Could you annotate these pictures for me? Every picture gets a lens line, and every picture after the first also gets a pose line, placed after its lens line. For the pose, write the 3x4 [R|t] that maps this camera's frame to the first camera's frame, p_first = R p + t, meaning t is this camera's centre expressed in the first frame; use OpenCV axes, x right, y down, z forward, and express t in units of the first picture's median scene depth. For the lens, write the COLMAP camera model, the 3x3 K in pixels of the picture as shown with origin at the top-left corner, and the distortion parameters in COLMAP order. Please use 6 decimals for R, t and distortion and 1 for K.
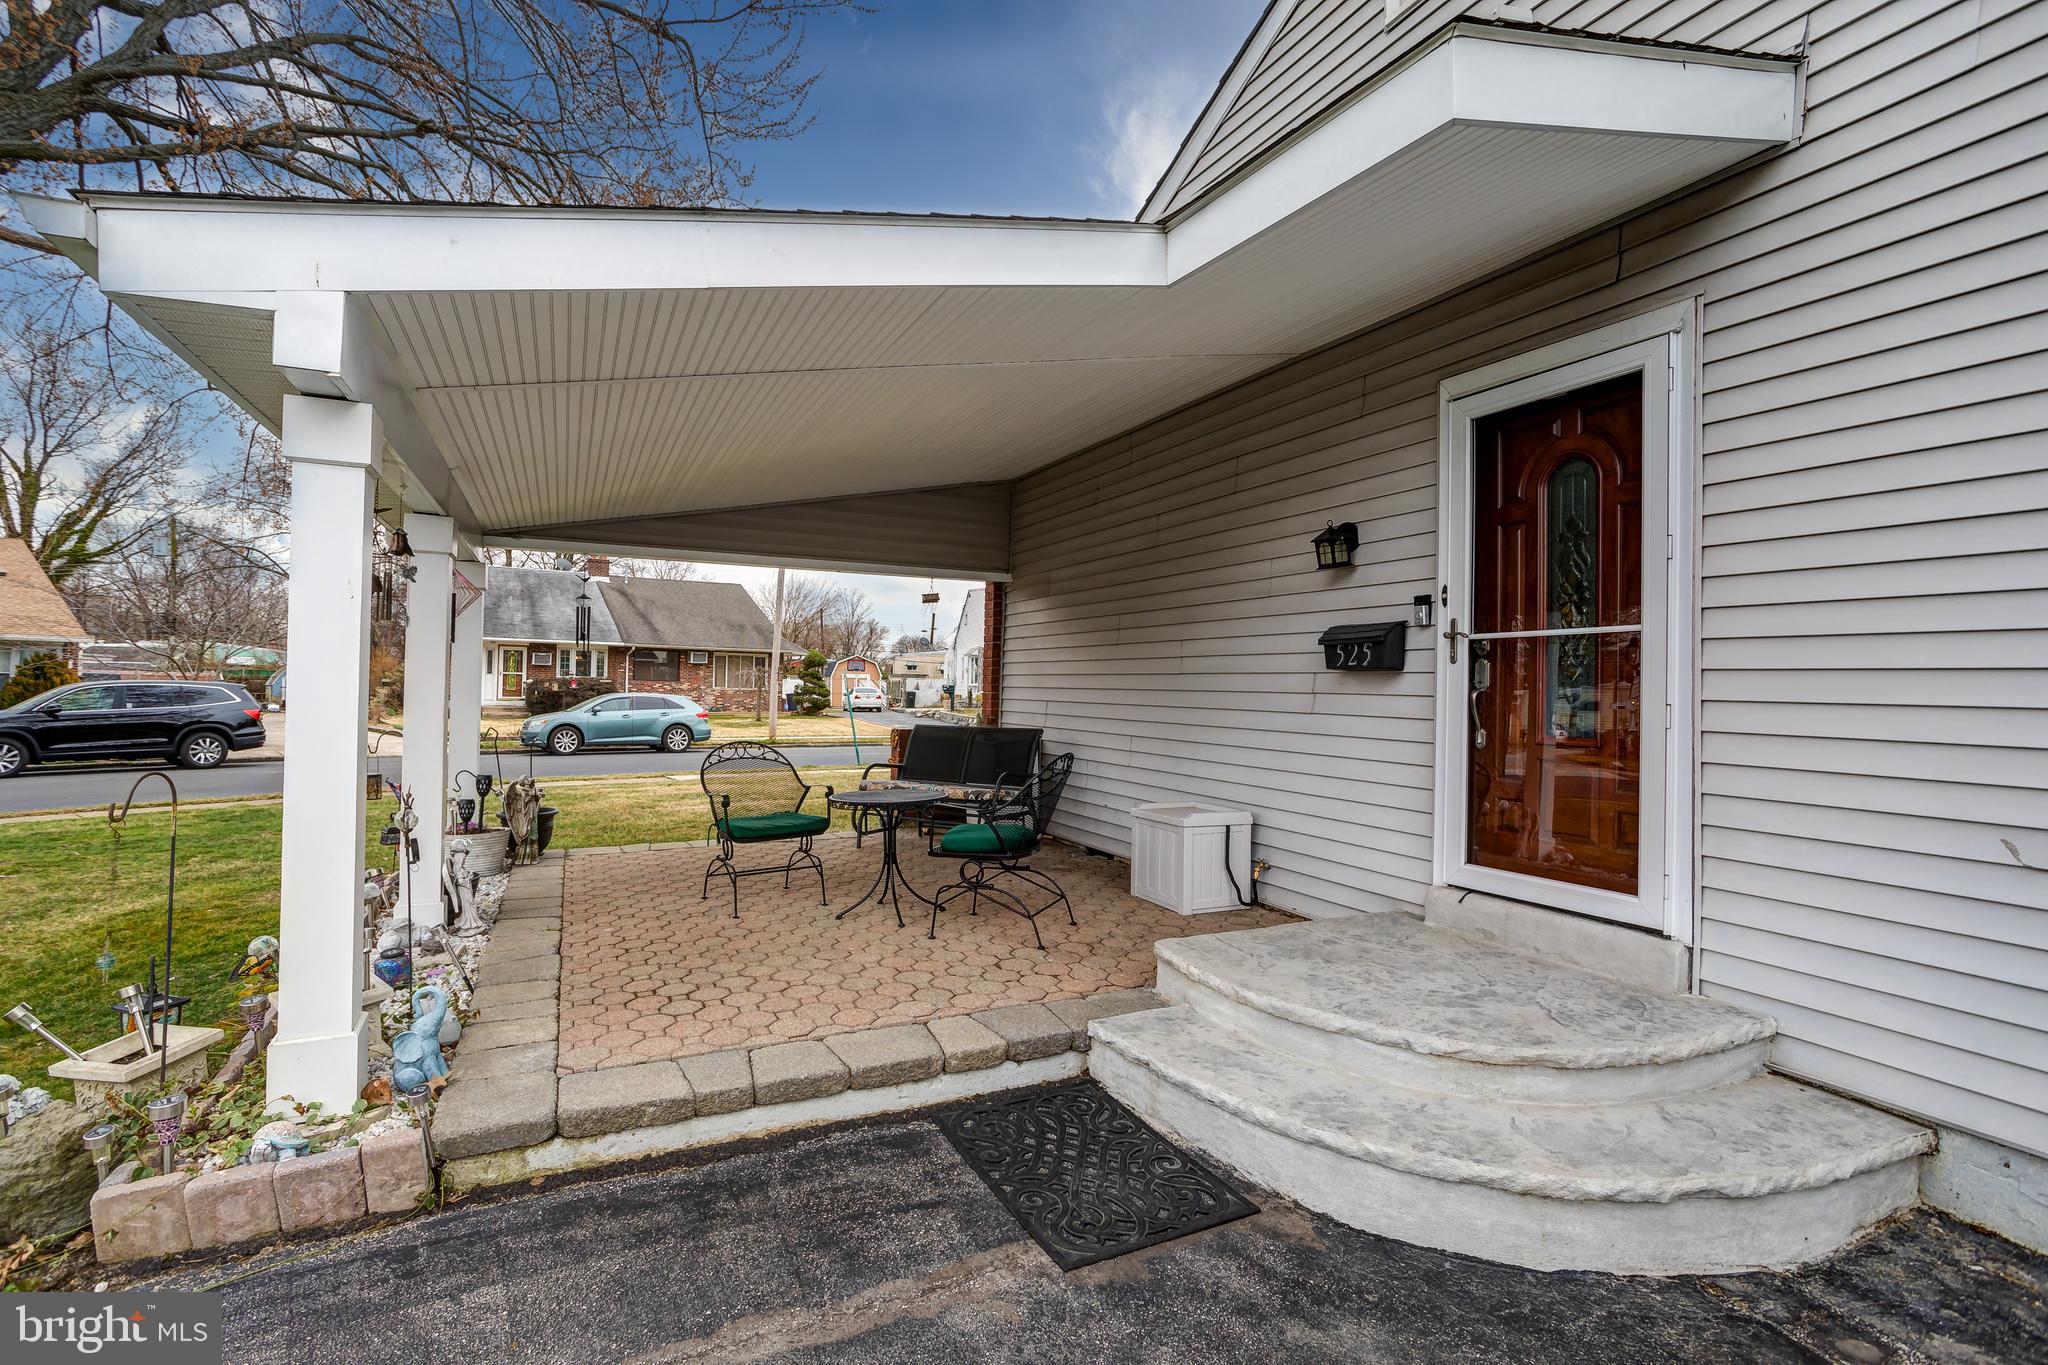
lens RADIAL K [[986.4, 0, 1017.2], [0, 986.4, 673.2], [0, 0, 1]] dist [-0.057888, 0.037847]
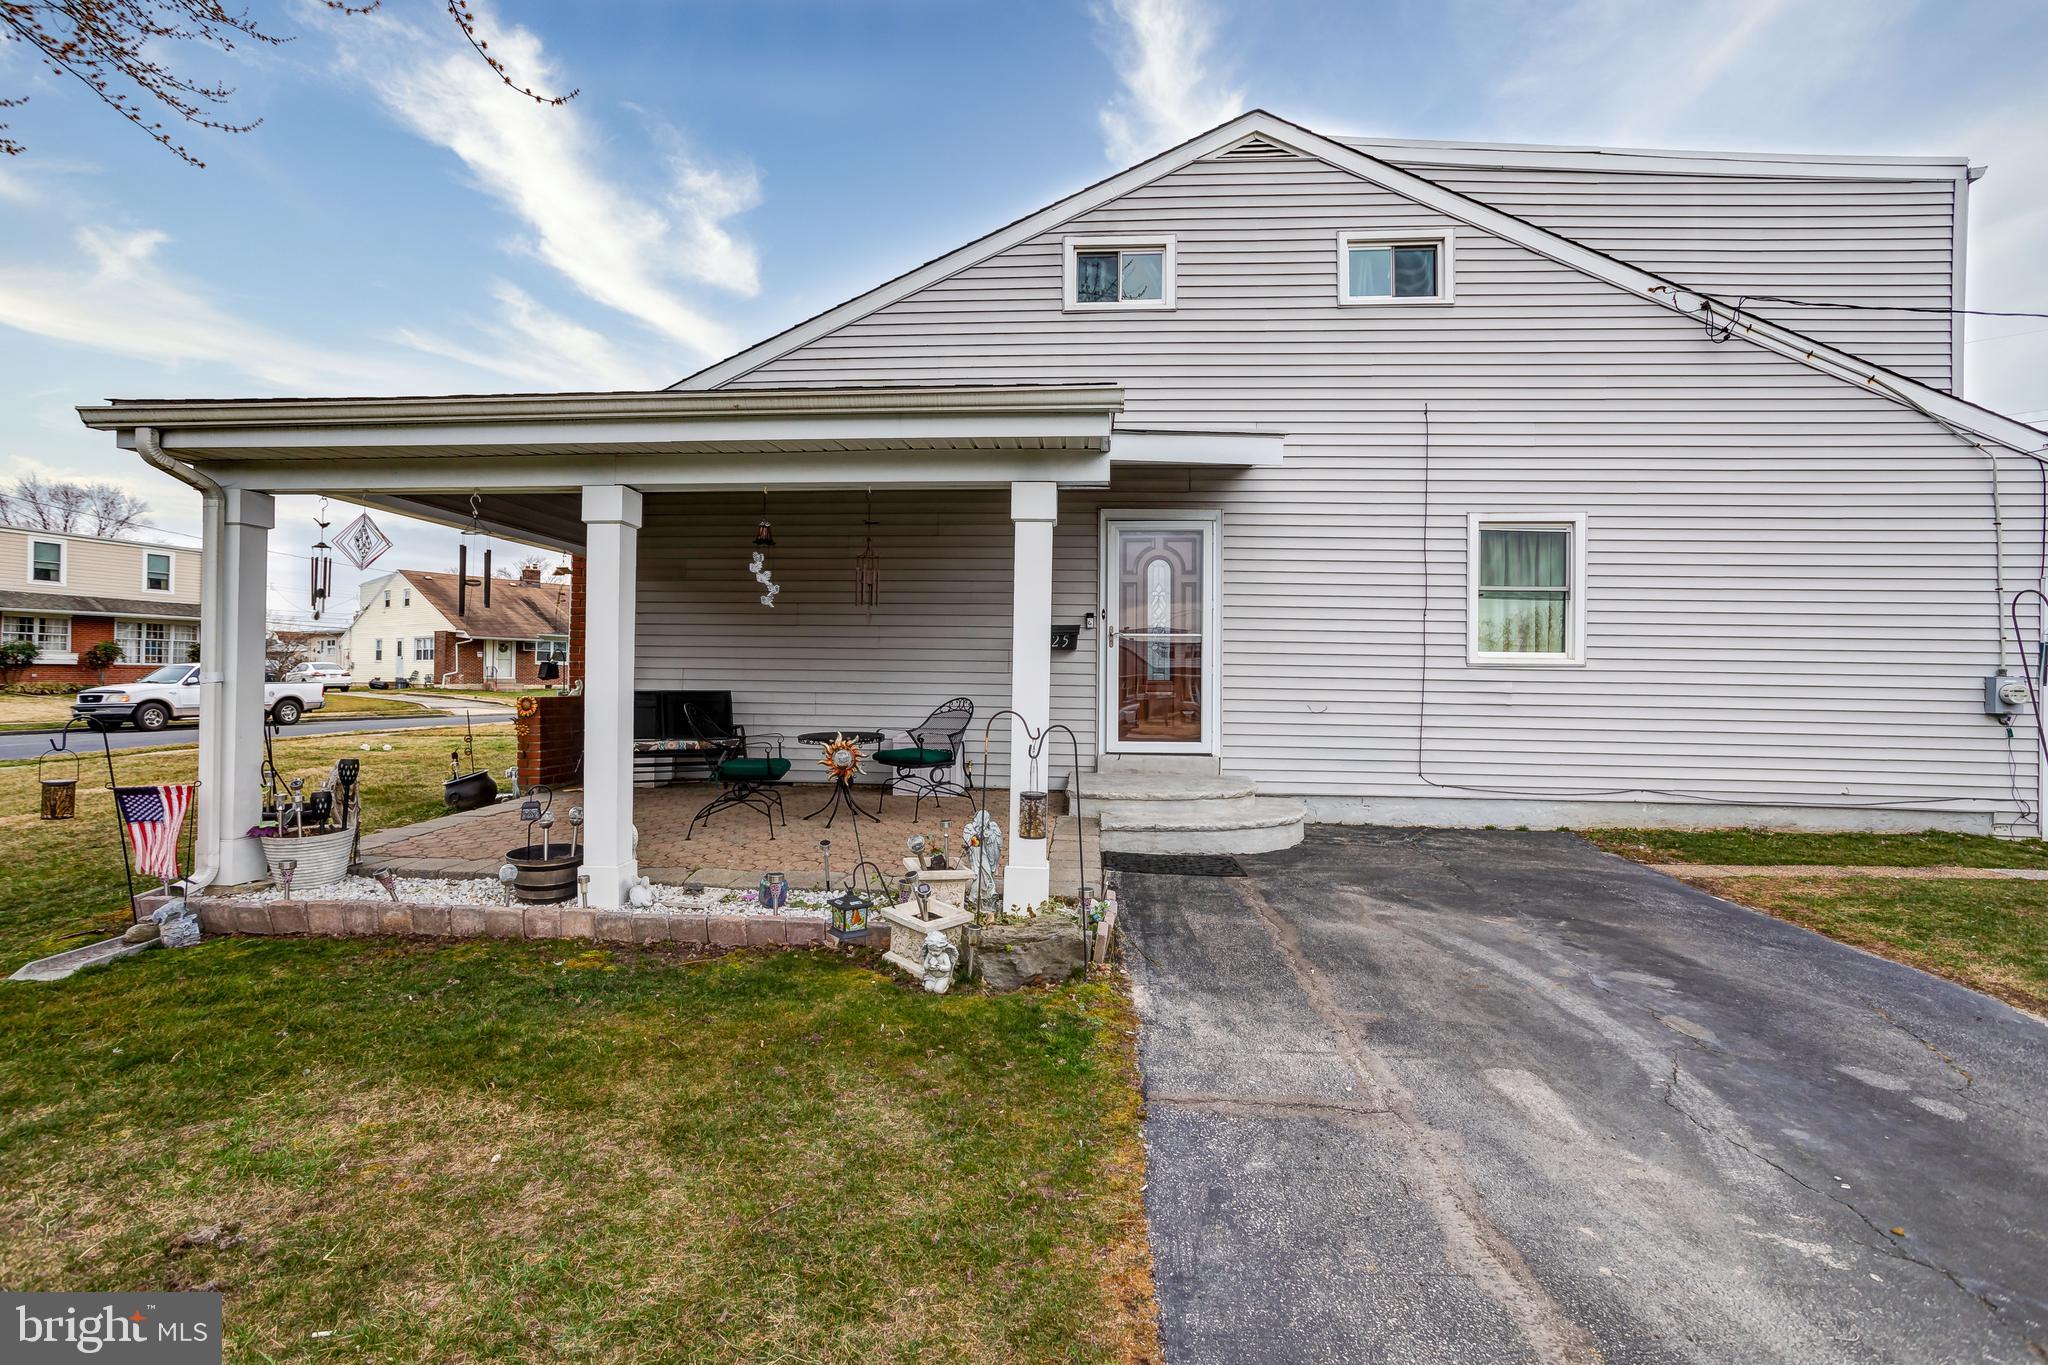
lens RADIAL K [[986.4, 0, 1017.2], [0, 986.4, 673.2], [0, 0, 1]] dist [-0.057888, 0.037847]
pose [[0.479846, -0.006338, 0.877330, -1.818245], [-0.017402, 0.999708, 0.016740, 0.017014], [-0.877180, -0.023300, 0.479596, 0.190083]]
